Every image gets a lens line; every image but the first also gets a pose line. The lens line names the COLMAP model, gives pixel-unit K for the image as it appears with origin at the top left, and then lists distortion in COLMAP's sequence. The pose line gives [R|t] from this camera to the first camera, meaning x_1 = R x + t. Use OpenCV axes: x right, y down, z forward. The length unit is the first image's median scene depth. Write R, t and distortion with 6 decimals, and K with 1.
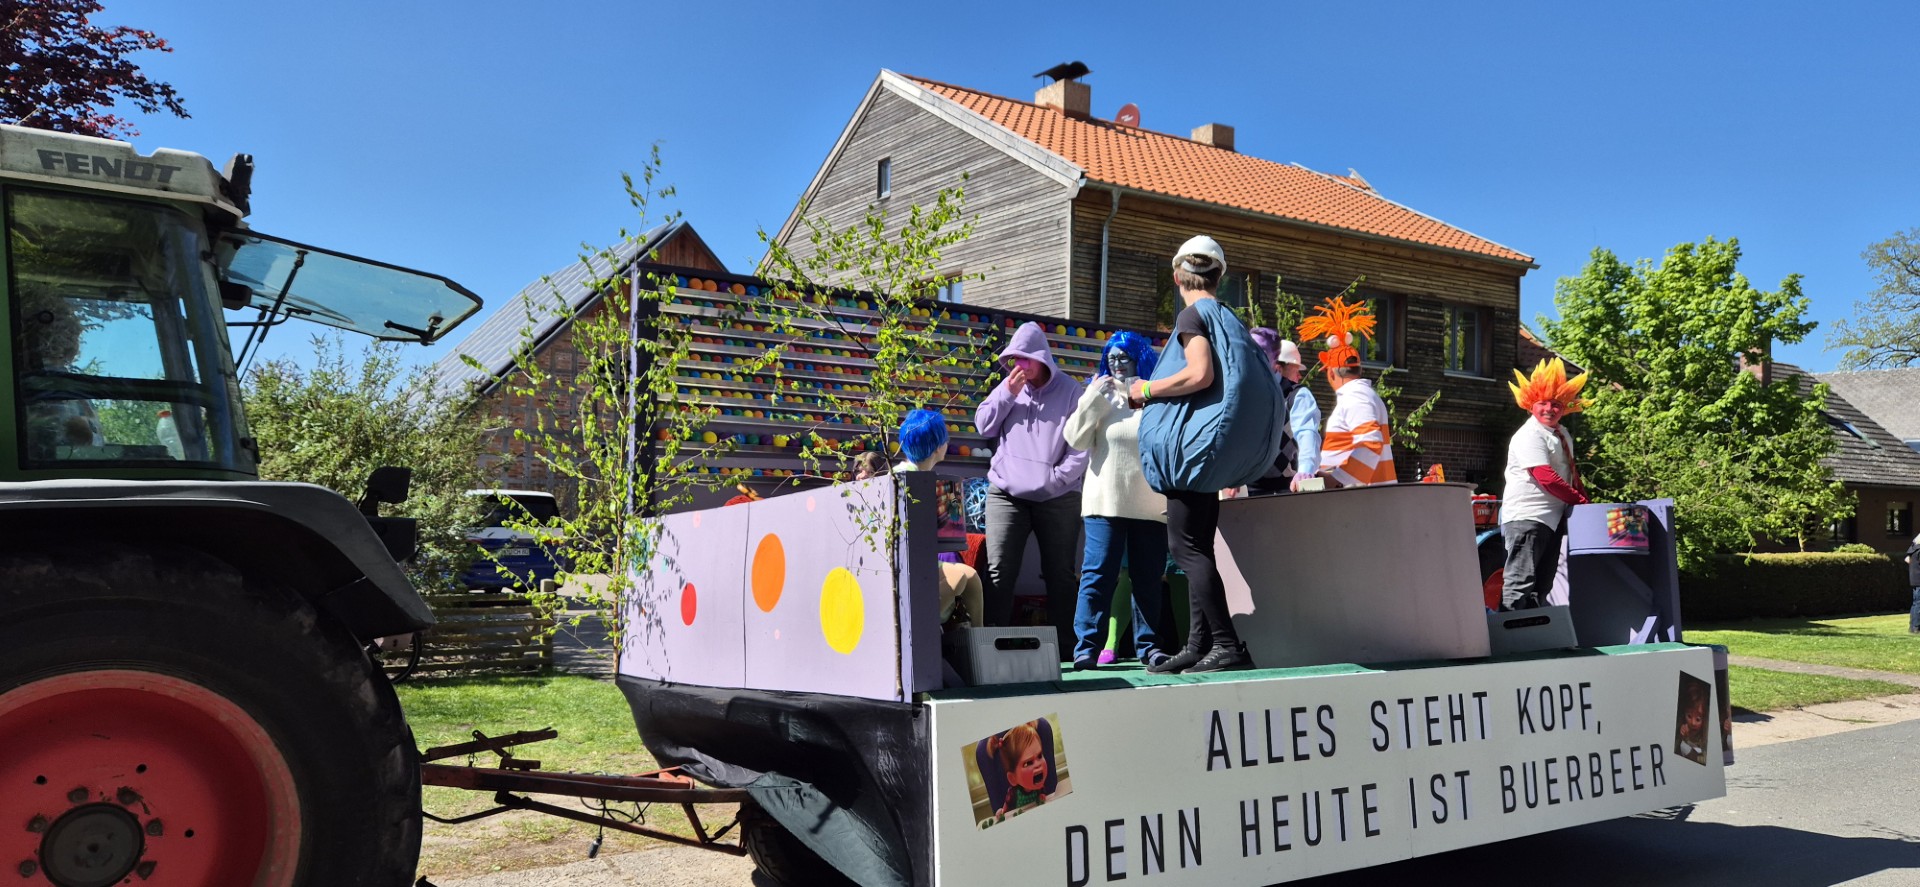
lens RADIAL K [[1322.2, 0, 913.1], [0, 1322.2, 440.0], [0, 0, 1]] dist [0.084299, -0.080280]
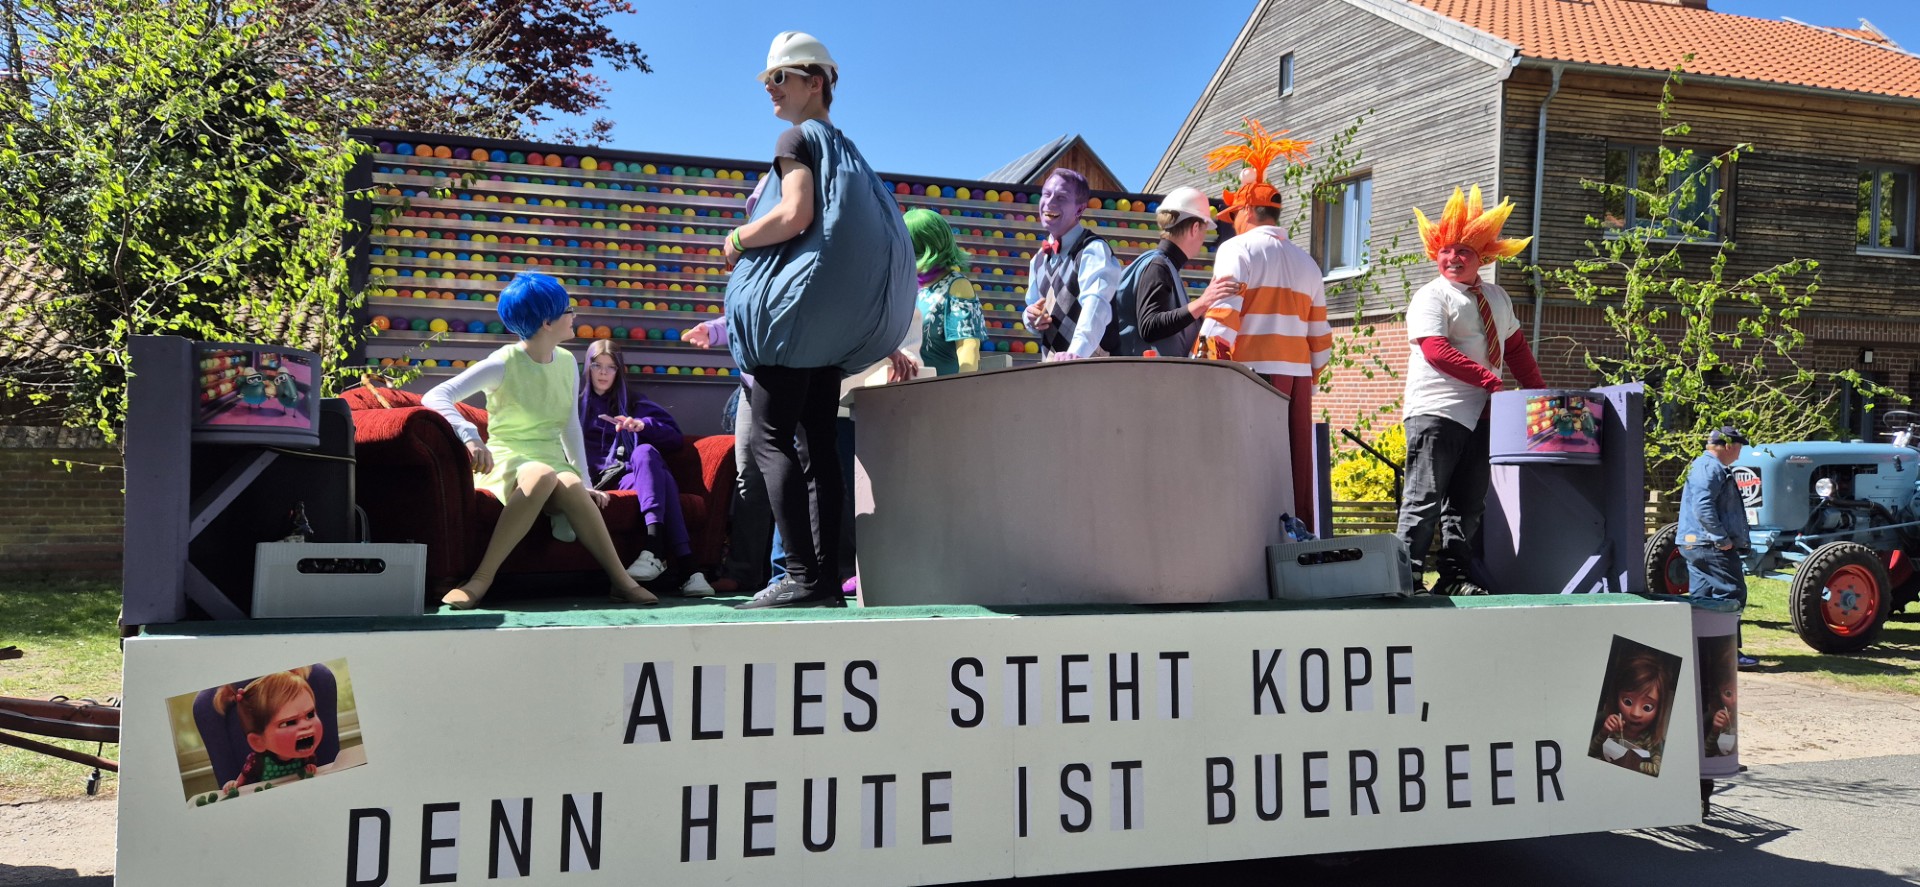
lens RADIAL K [[1319.5, 0, 910.0], [0, 1319.5, 410.1], [0, 0, 1]] dist [0.079467, -0.072538]
pose [[0.955259, 0.000038, -0.295771, 0.504360], [0.012534, 0.999097, 0.040608, 0.031021], [0.295506, -0.042498, 0.954395, 0.301961]]
